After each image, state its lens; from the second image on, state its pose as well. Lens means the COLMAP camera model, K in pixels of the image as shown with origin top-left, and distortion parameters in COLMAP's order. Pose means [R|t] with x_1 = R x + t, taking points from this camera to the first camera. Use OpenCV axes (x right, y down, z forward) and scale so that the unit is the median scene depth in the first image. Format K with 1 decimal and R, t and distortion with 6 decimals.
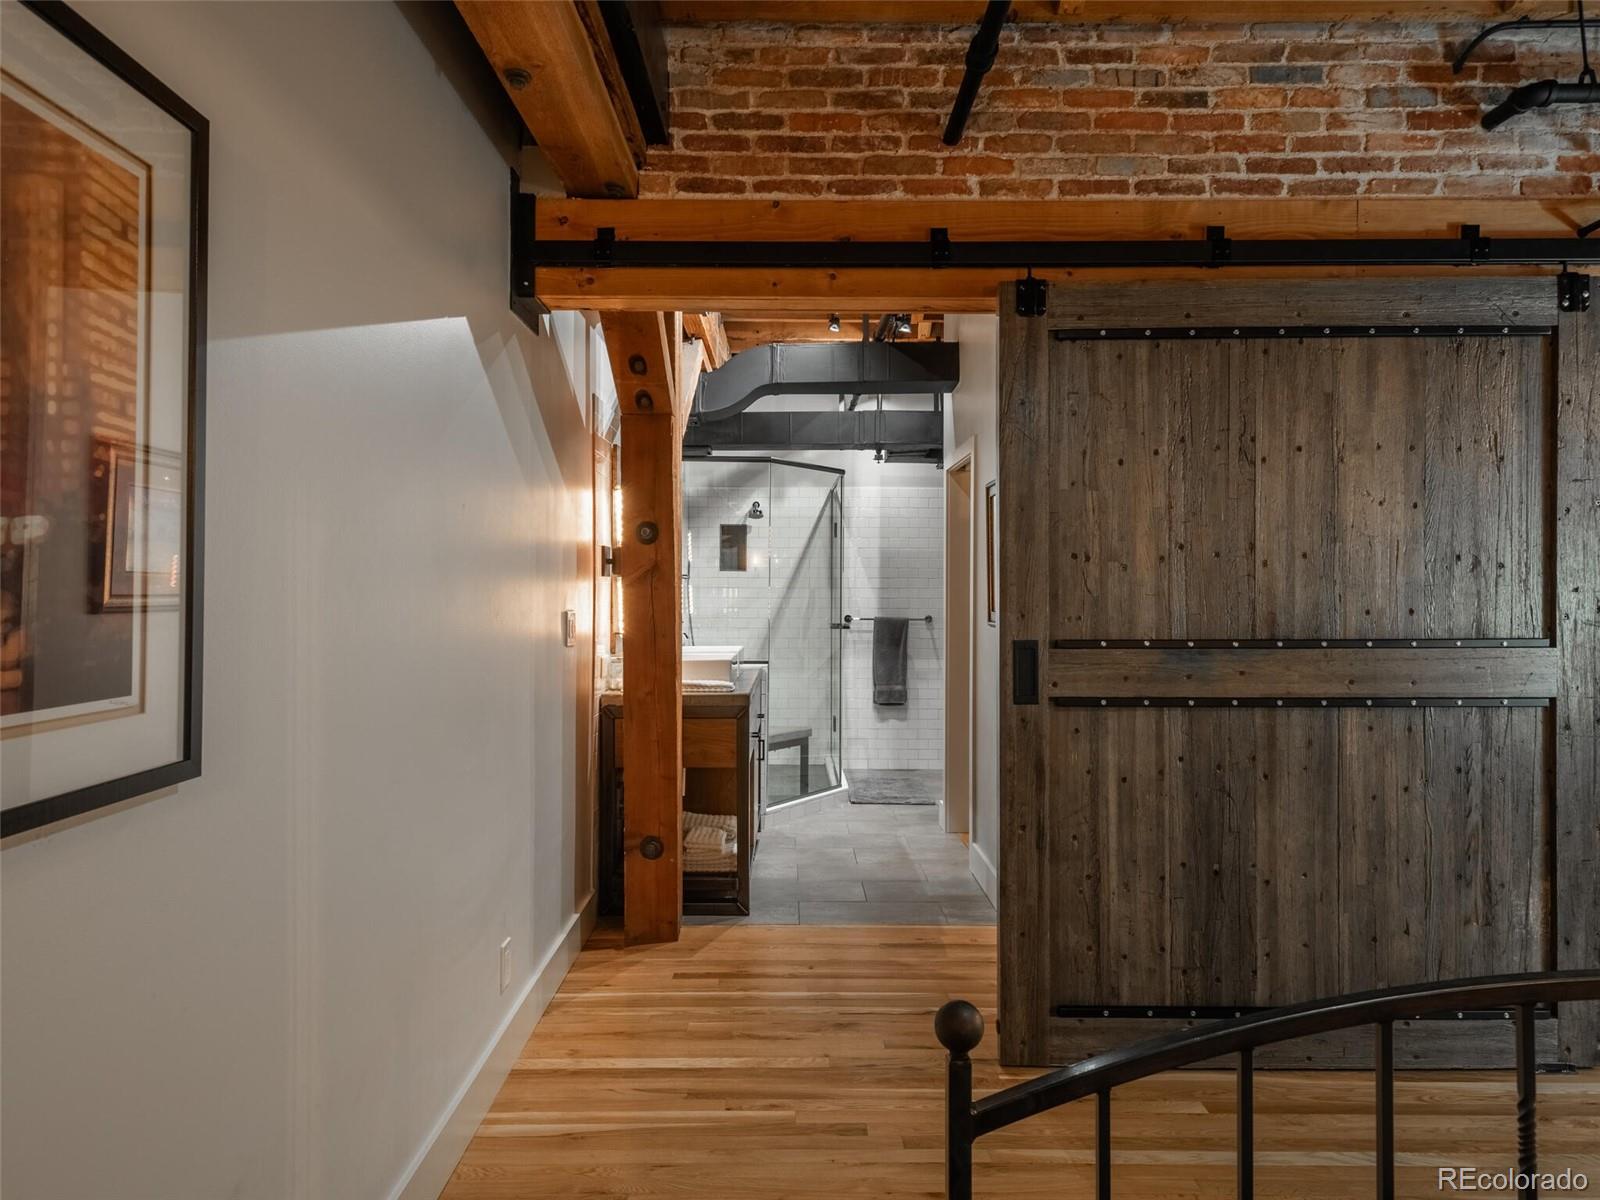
lens RADIAL K [[1001.9, 0, 799.9], [0, 1001.9, 601.3], [0, 0, 1]] dist [0.027803, -0.004417]
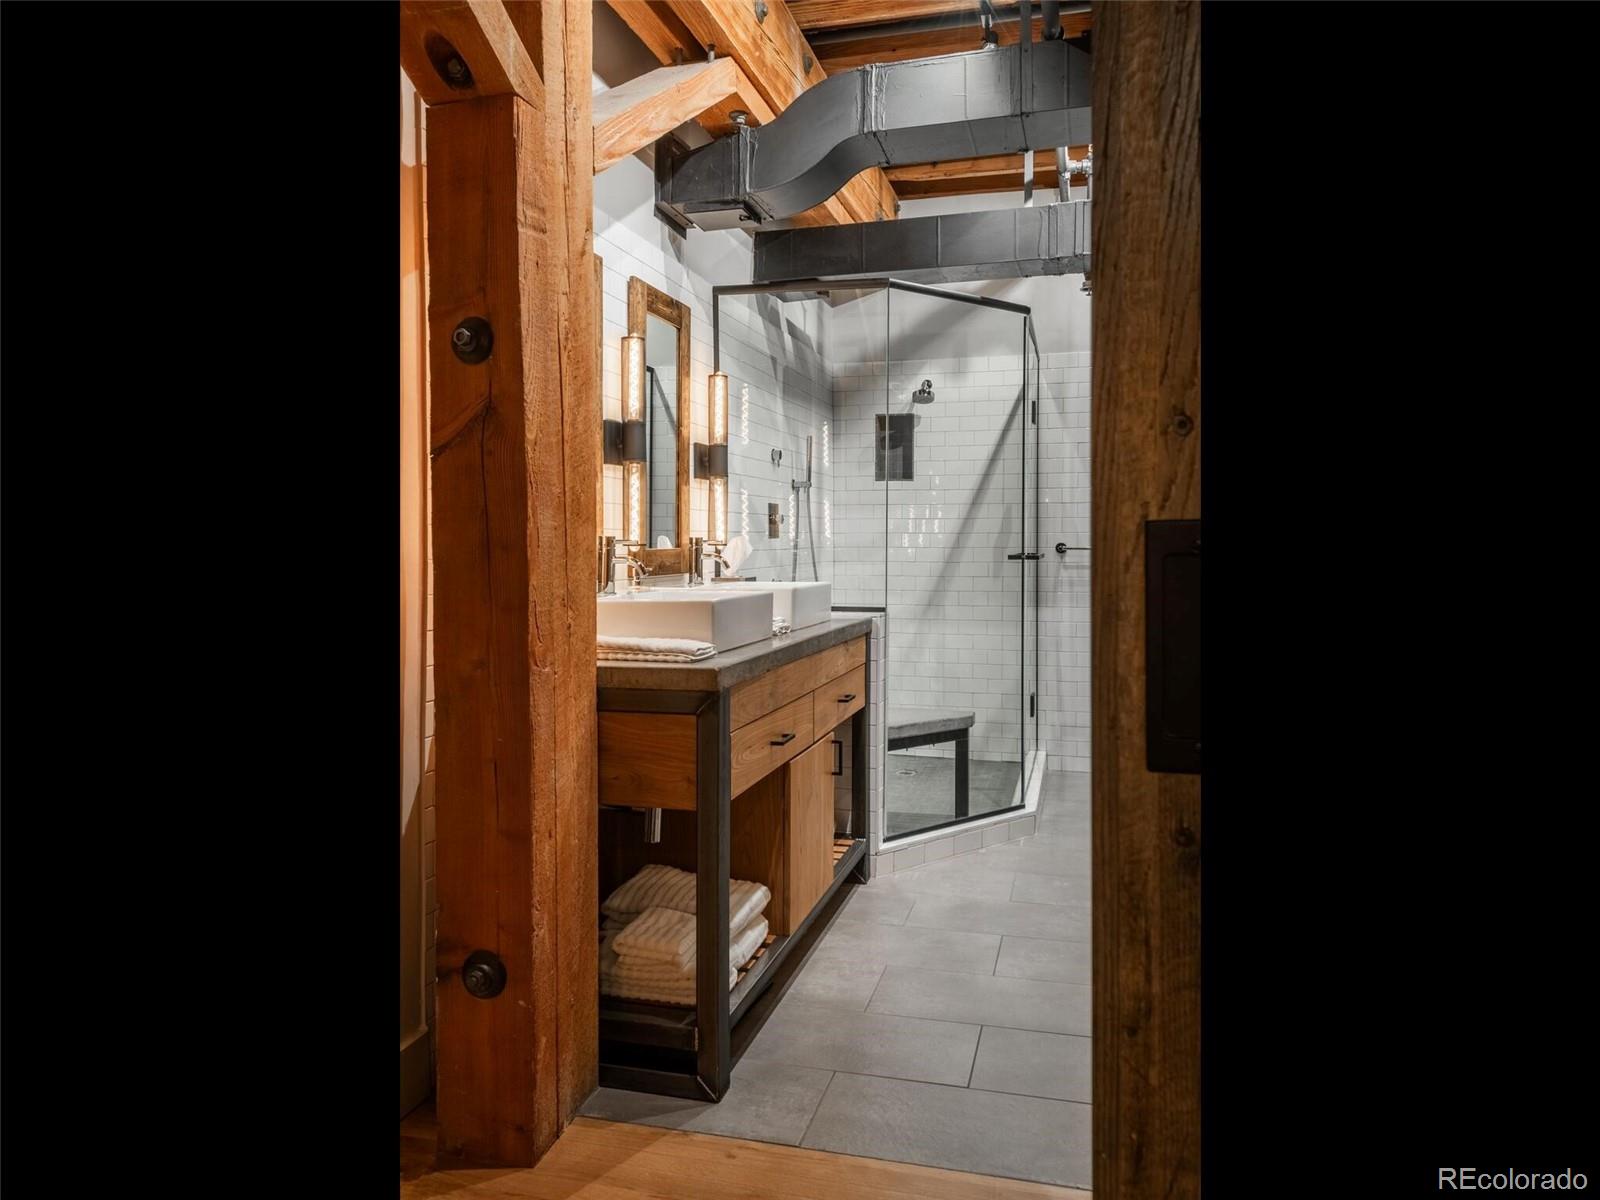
lens RADIAL K [[1062.1, 0, 831.4], [0, 1062.1, 549.2], [0, 0, 1]] dist [0.030805, -0.012149]
pose [[0.968825, 0.000875, -0.247744, 0.075648], [-0.000552, 0.999999, 0.001374, 0.017087], [0.247745, -0.001194, 0.968825, 0.267040]]
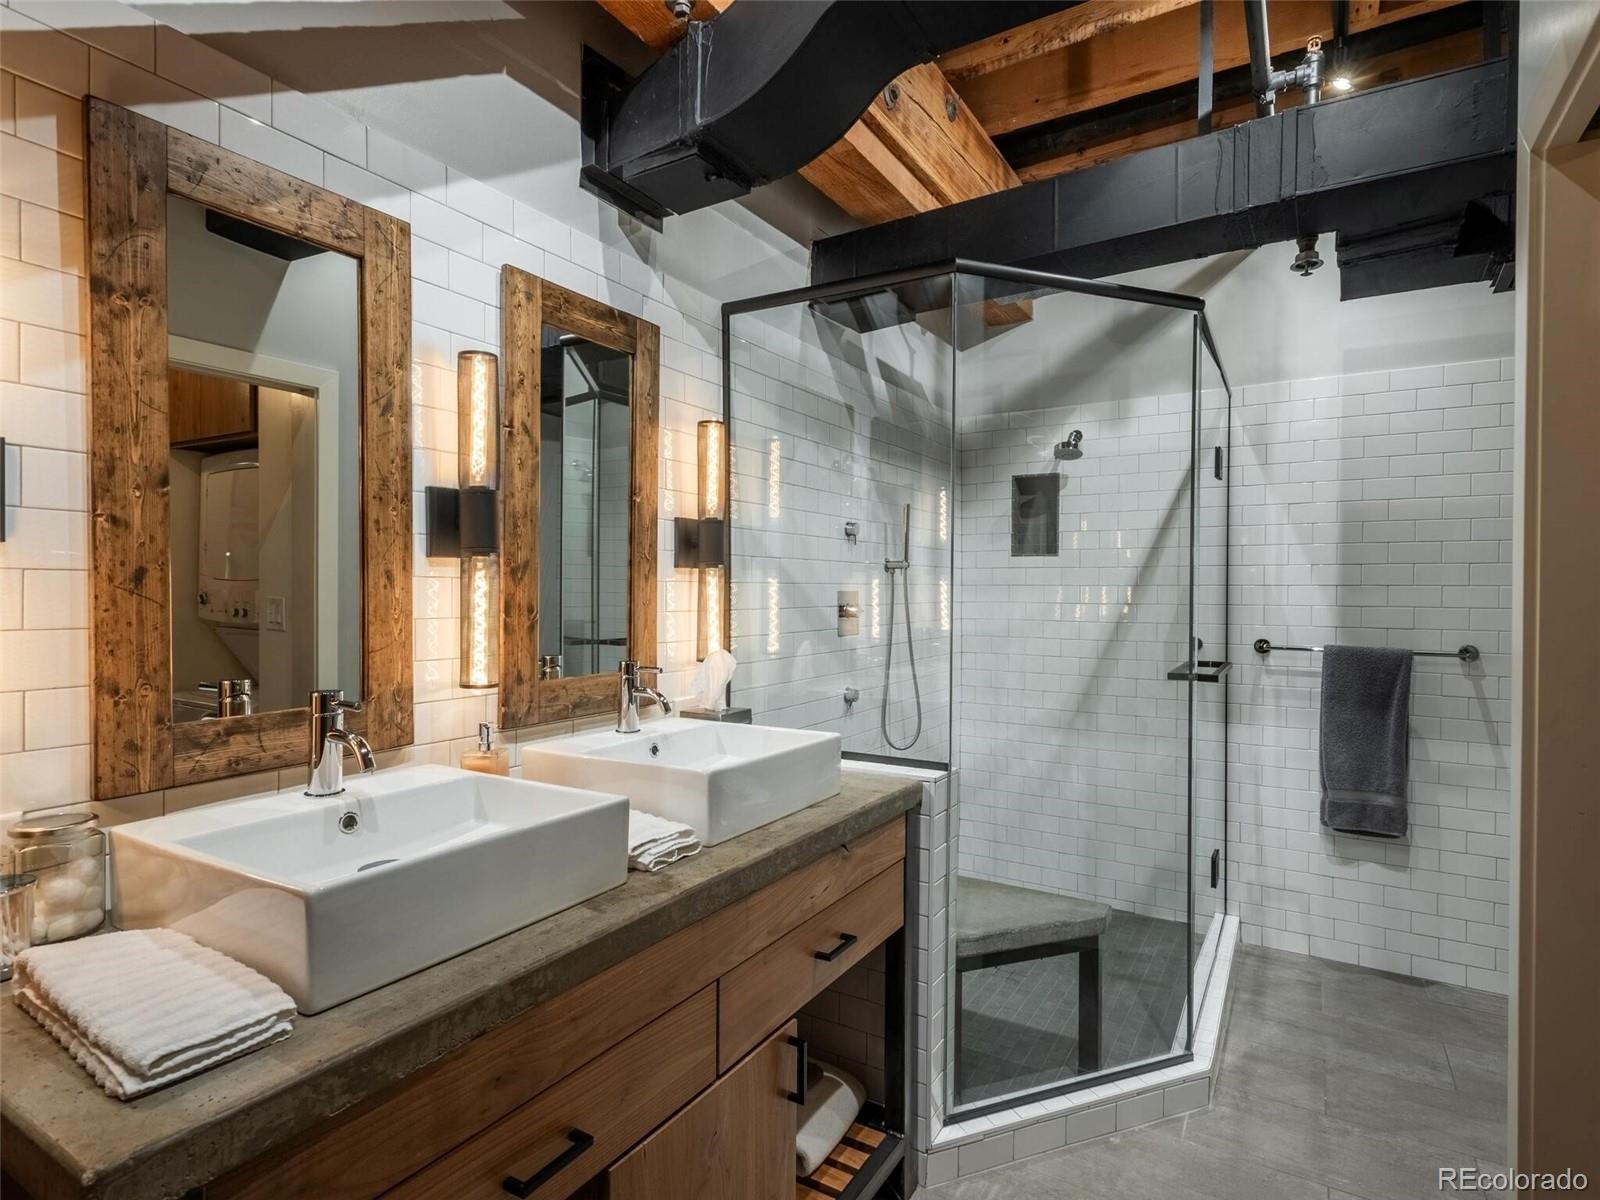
lens RADIAL K [[837.9, 0, 801.7], [0, 837.9, 594.0], [0, 0, 1]] dist [0.014932, -0.005108]
pose [[0.850498, 0.005189, -0.525953, 0.073149], [-0.006525, 0.999978, -0.000685, -0.007053], [0.525938, 0.004015, 0.850513, 0.521725]]
